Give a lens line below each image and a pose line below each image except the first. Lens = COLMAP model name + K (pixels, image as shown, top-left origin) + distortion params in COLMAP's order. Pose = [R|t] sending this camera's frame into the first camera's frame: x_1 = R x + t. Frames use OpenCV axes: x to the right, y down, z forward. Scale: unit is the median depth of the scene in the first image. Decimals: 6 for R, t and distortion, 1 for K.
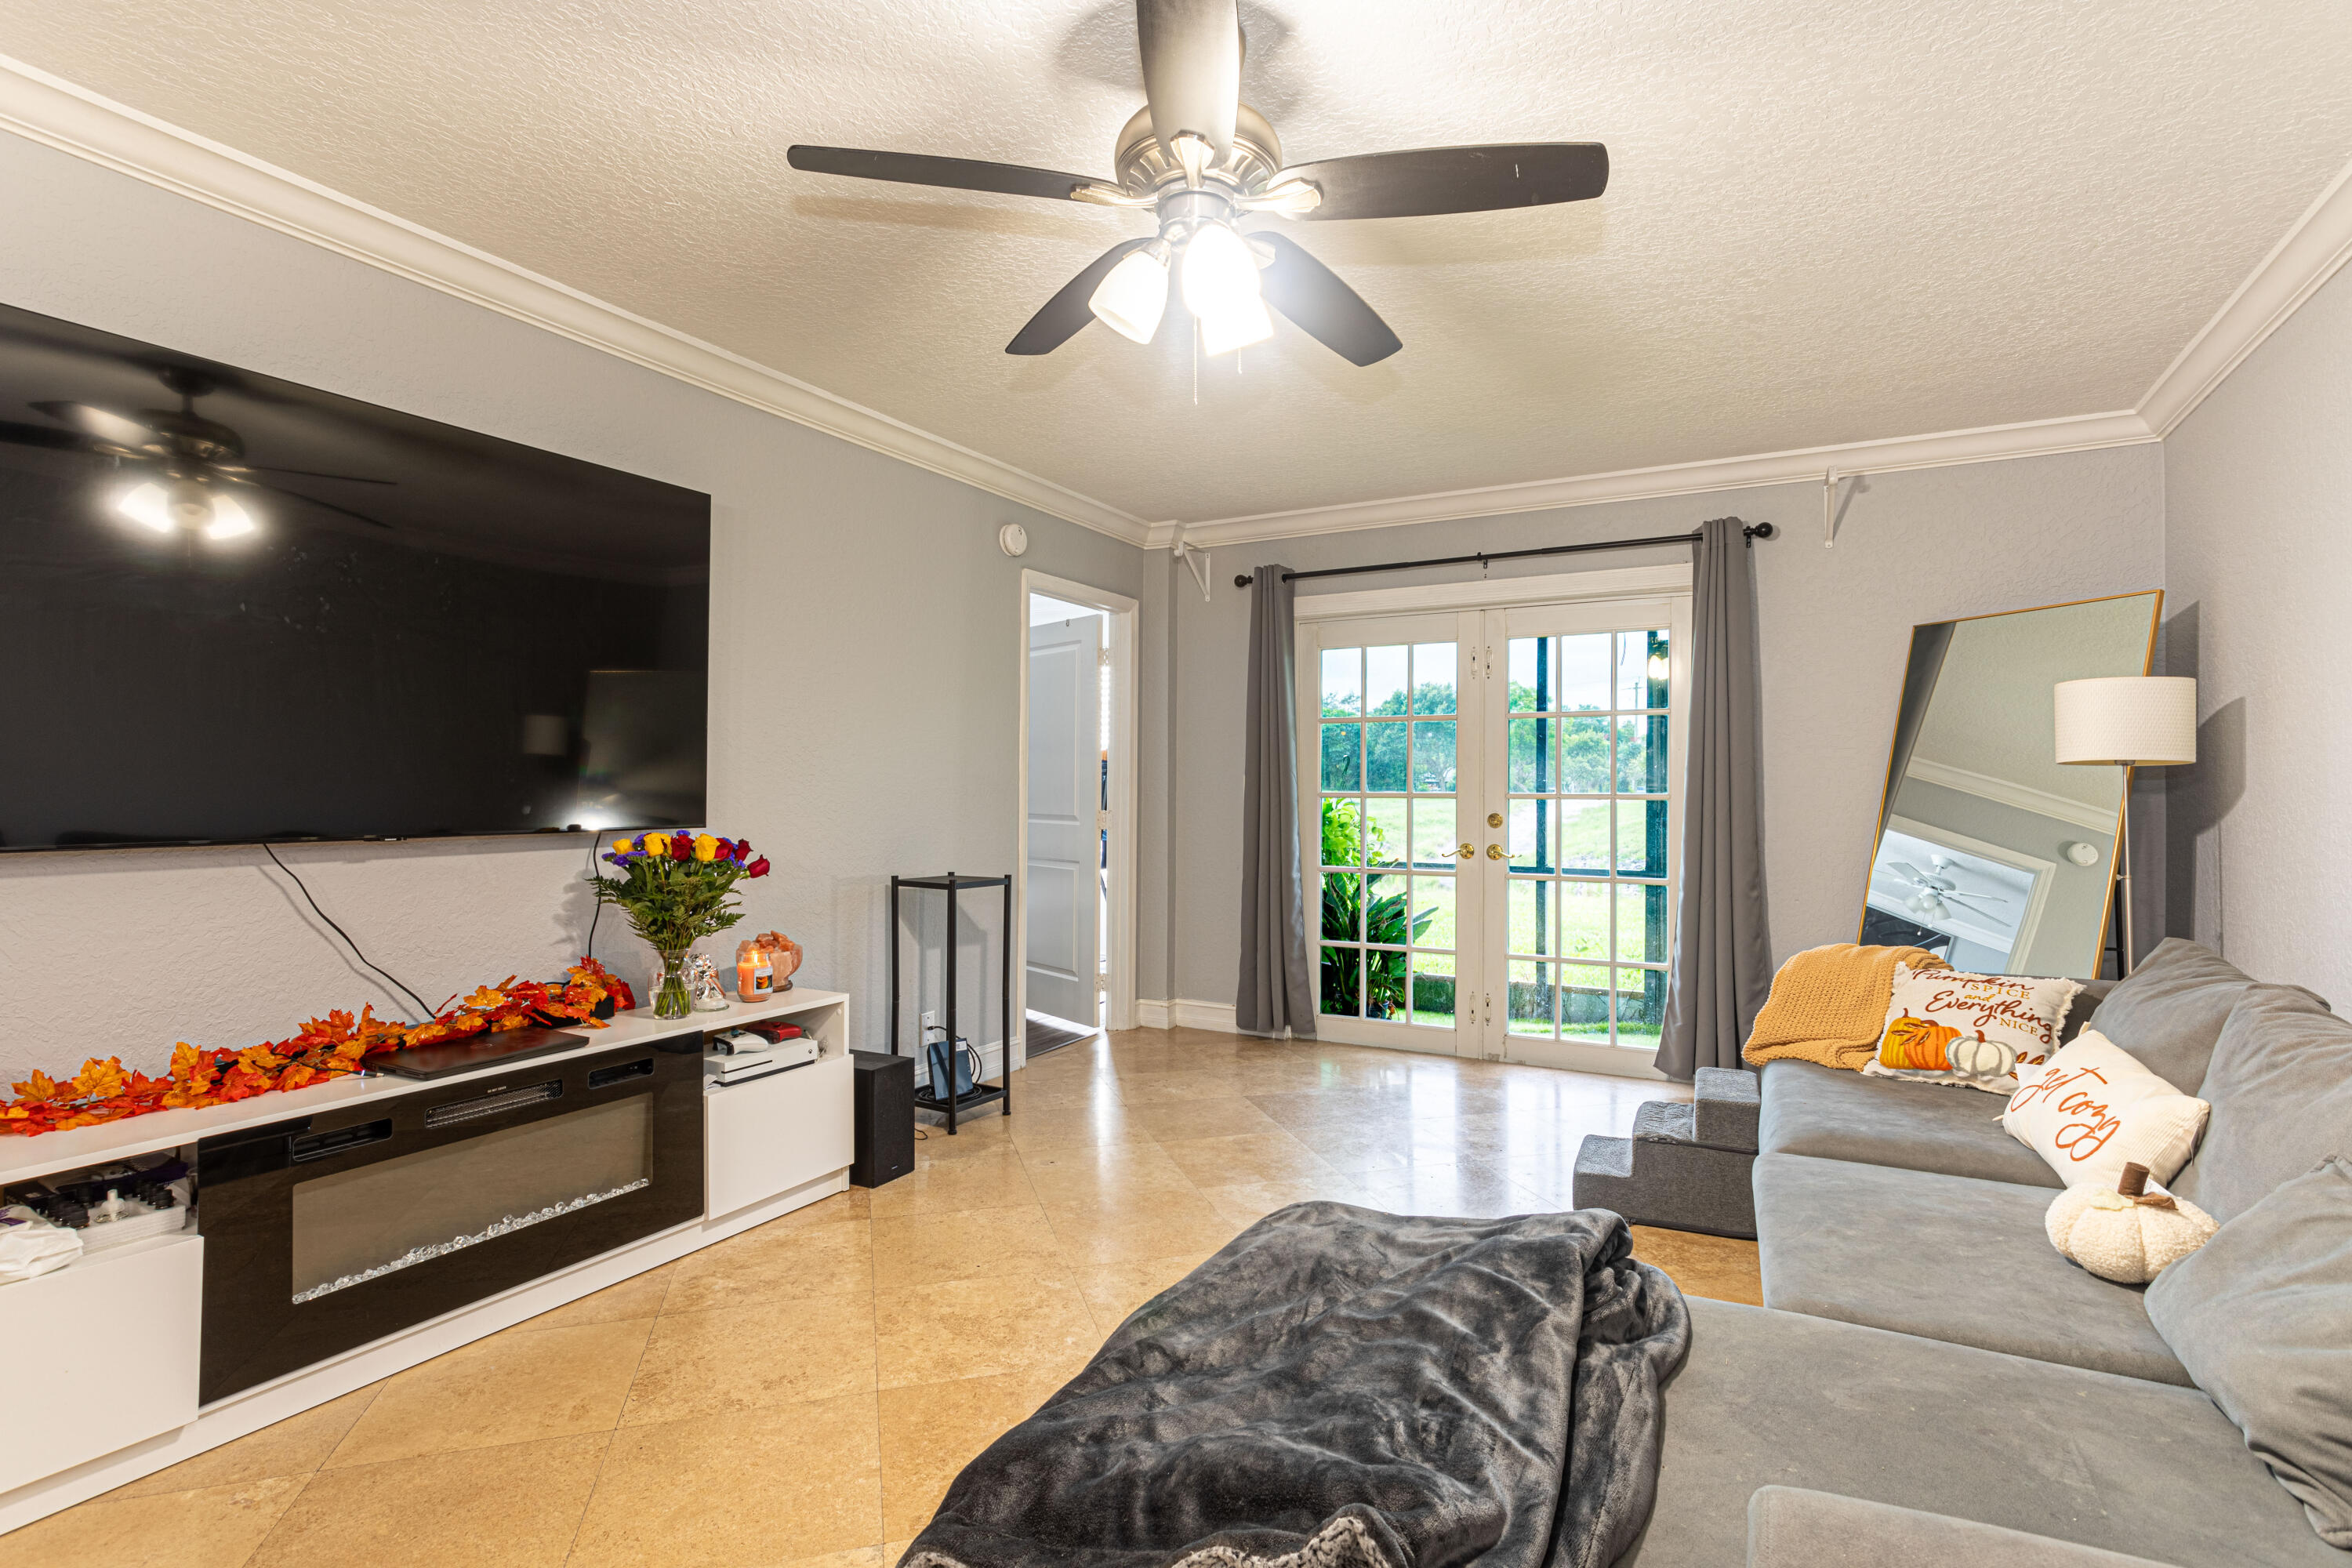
lens RADIAL K [[1148.6, 0, 1176.0], [0, 1148.6, 784.0], [0, 0, 1]] dist [0.002136, -0.000108]
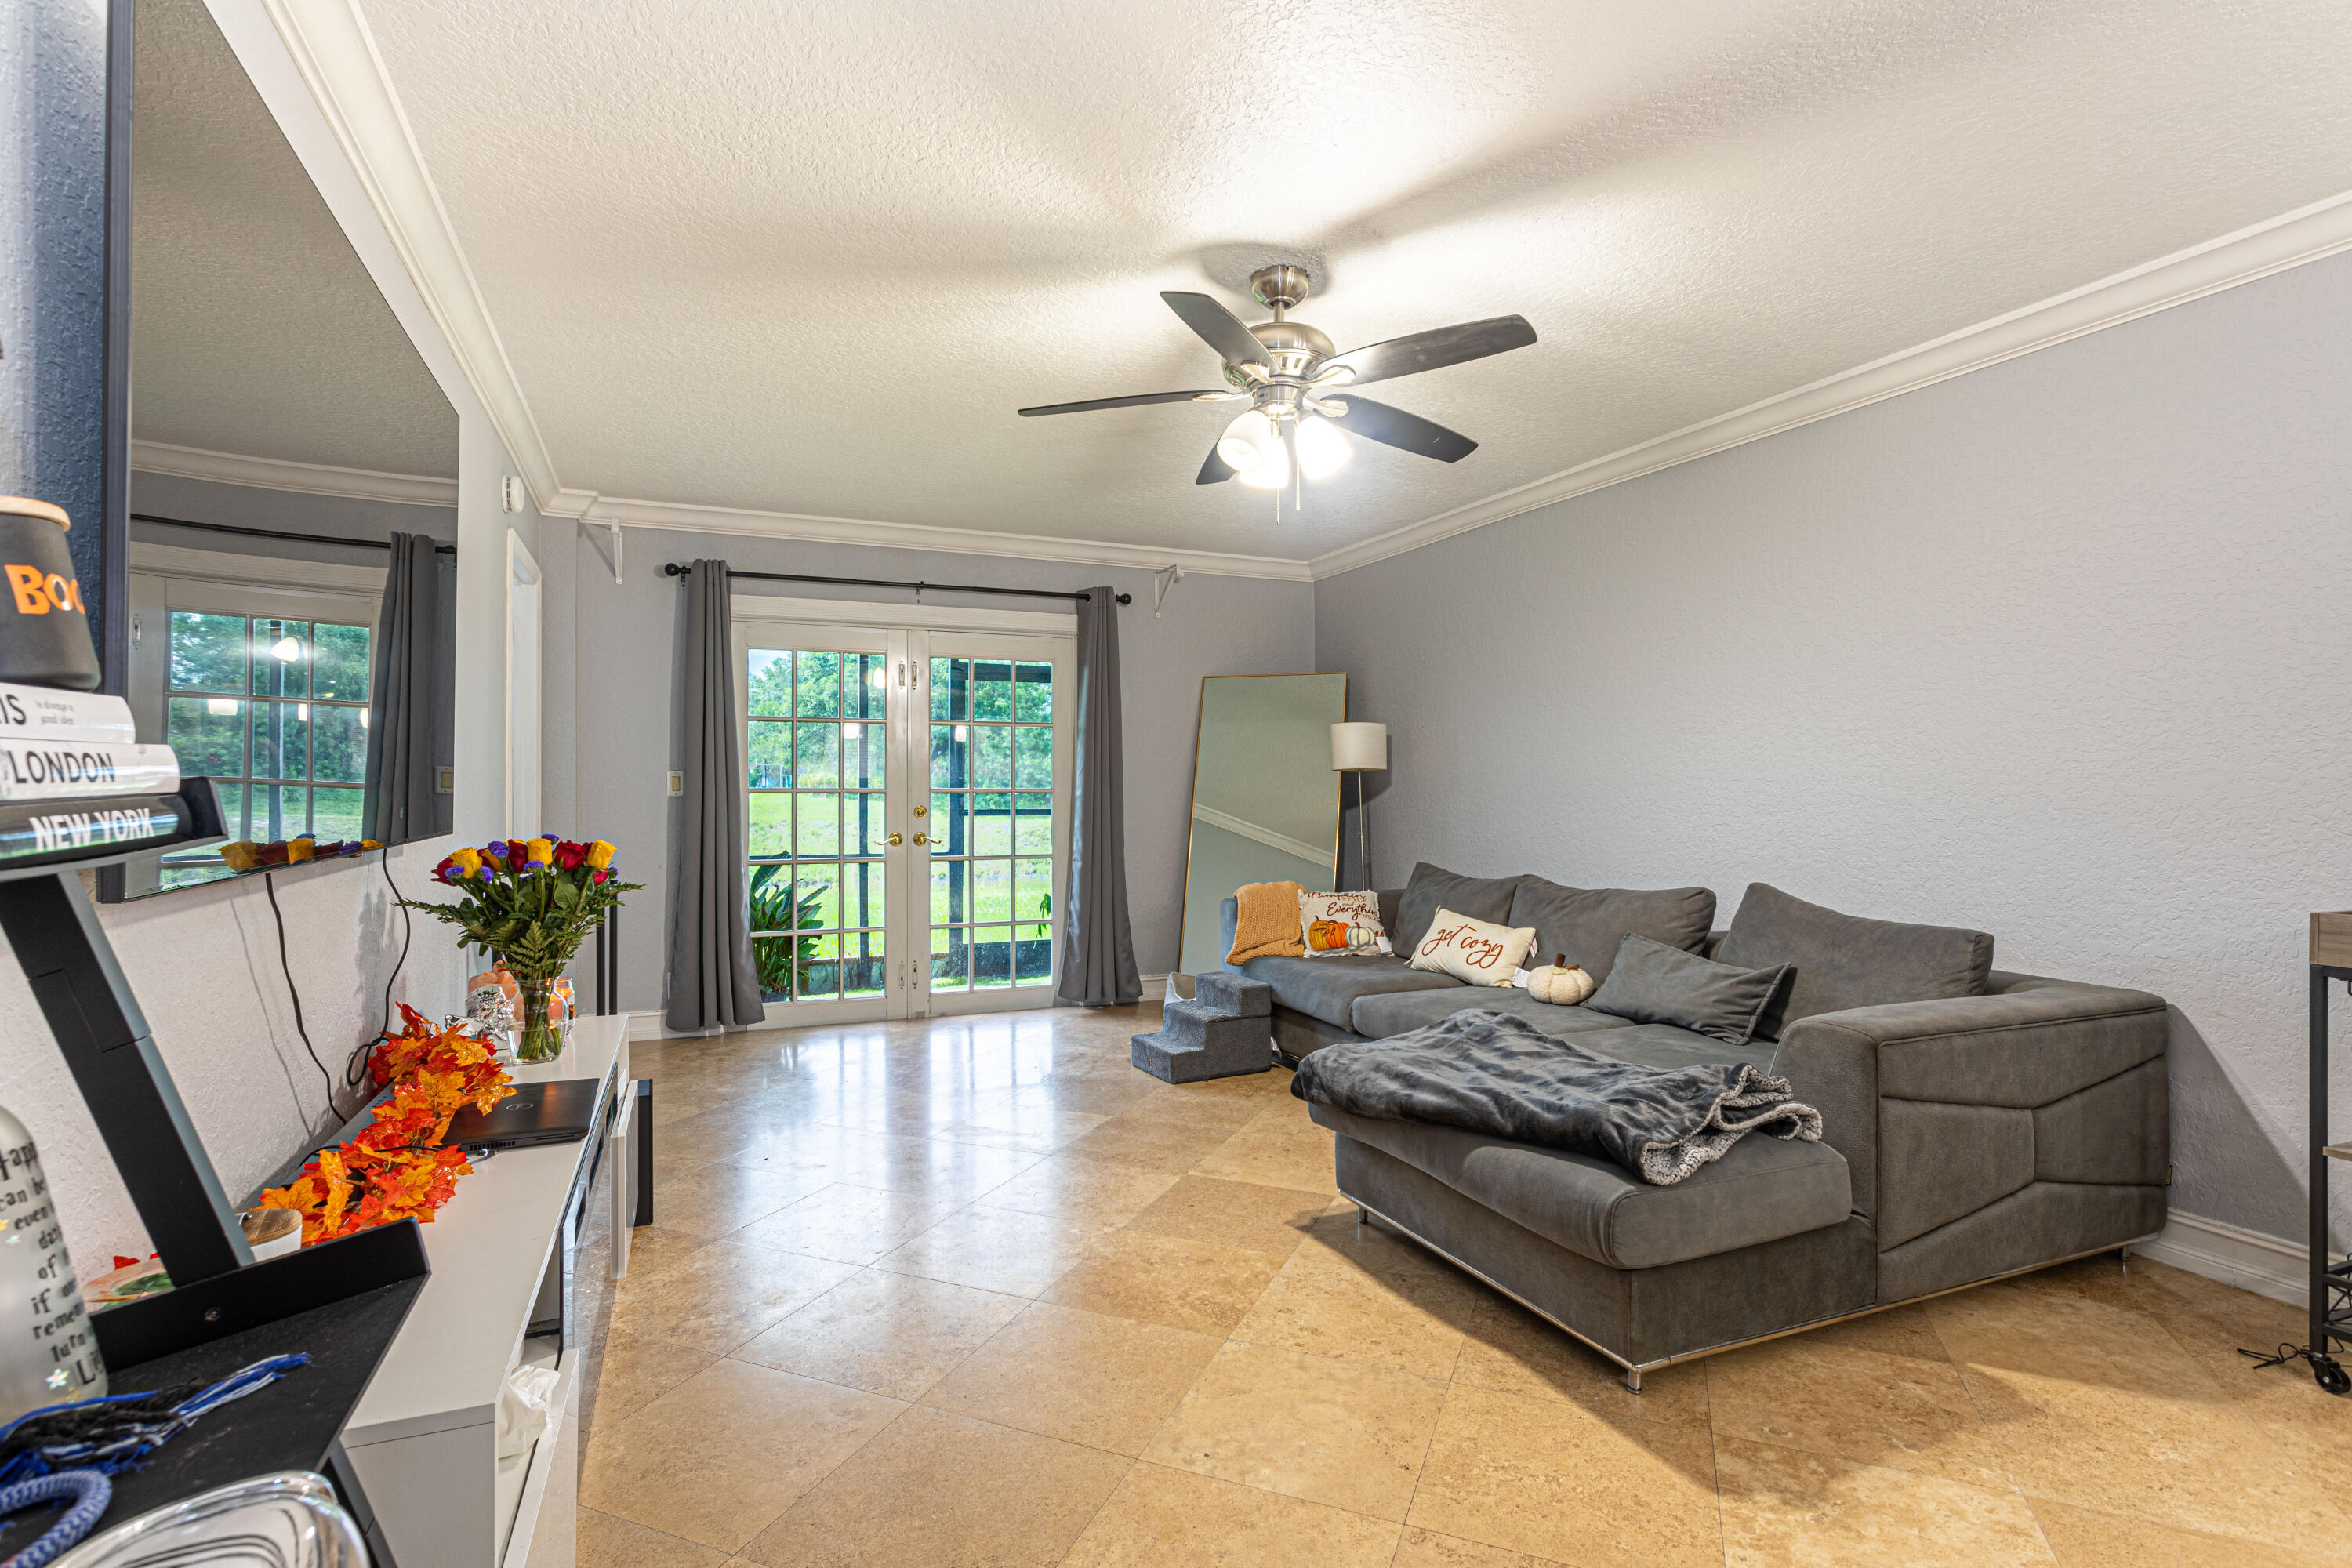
lens RADIAL K [[1148.6, 0, 1176.0], [0, 1148.6, 784.0], [0, 0, 1]] dist [0.002136, -0.000108]
pose [[0.621185, 0.000117, 0.783664, -0.483999], [-0.002220, 0.999996, 0.001610, 0.001195], [-0.783661, -0.002739, 0.621183, 0.074857]]
